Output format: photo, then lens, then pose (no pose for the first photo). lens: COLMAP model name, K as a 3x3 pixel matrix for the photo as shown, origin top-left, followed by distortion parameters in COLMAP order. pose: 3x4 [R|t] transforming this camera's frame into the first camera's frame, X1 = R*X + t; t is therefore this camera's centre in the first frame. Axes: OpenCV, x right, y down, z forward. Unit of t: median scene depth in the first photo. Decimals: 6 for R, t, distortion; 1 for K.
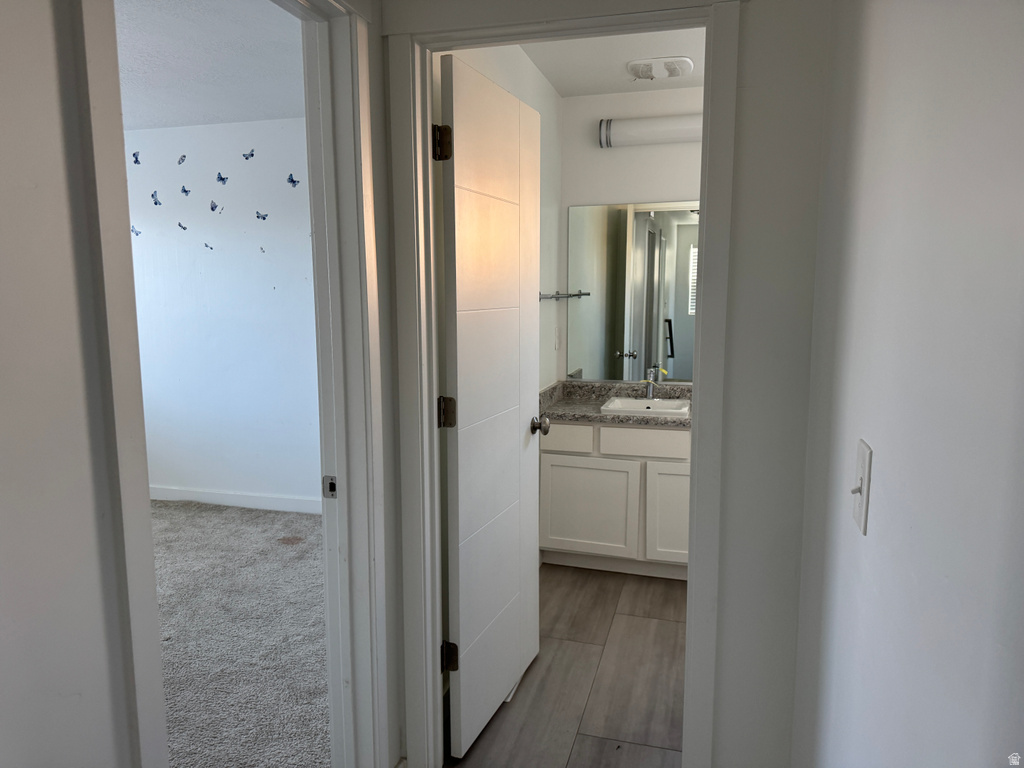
lens RADIAL K [[723.1, 0, 511.5], [0, 723.1, 394.7], [0, 0, 1]] dist [0.080148, -0.062651]
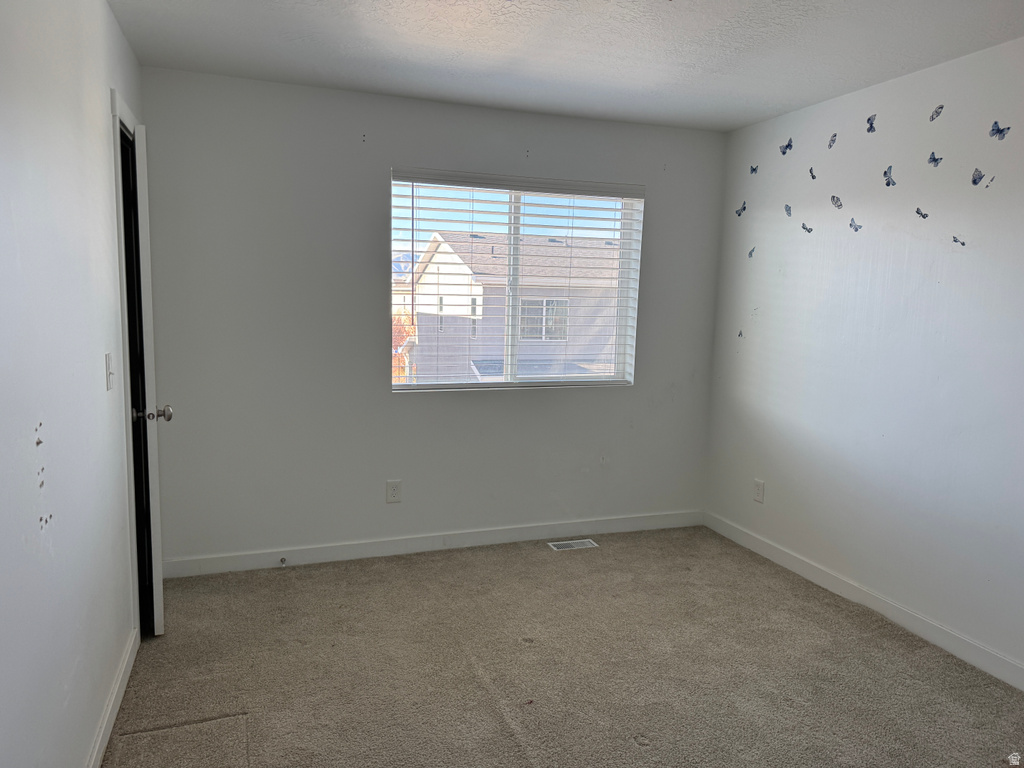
lens RADIAL K [[723.1, 0, 509.1], [0, 723.1, 385.1], [0, 0, 1]] dist [0.080148, -0.062651]
pose [[0.580818, 0.109916, -0.806578, -0.103531], [-0.132744, 0.990368, 0.039373, -0.048965], [0.803137, 0.084200, 0.589815, 0.310961]]
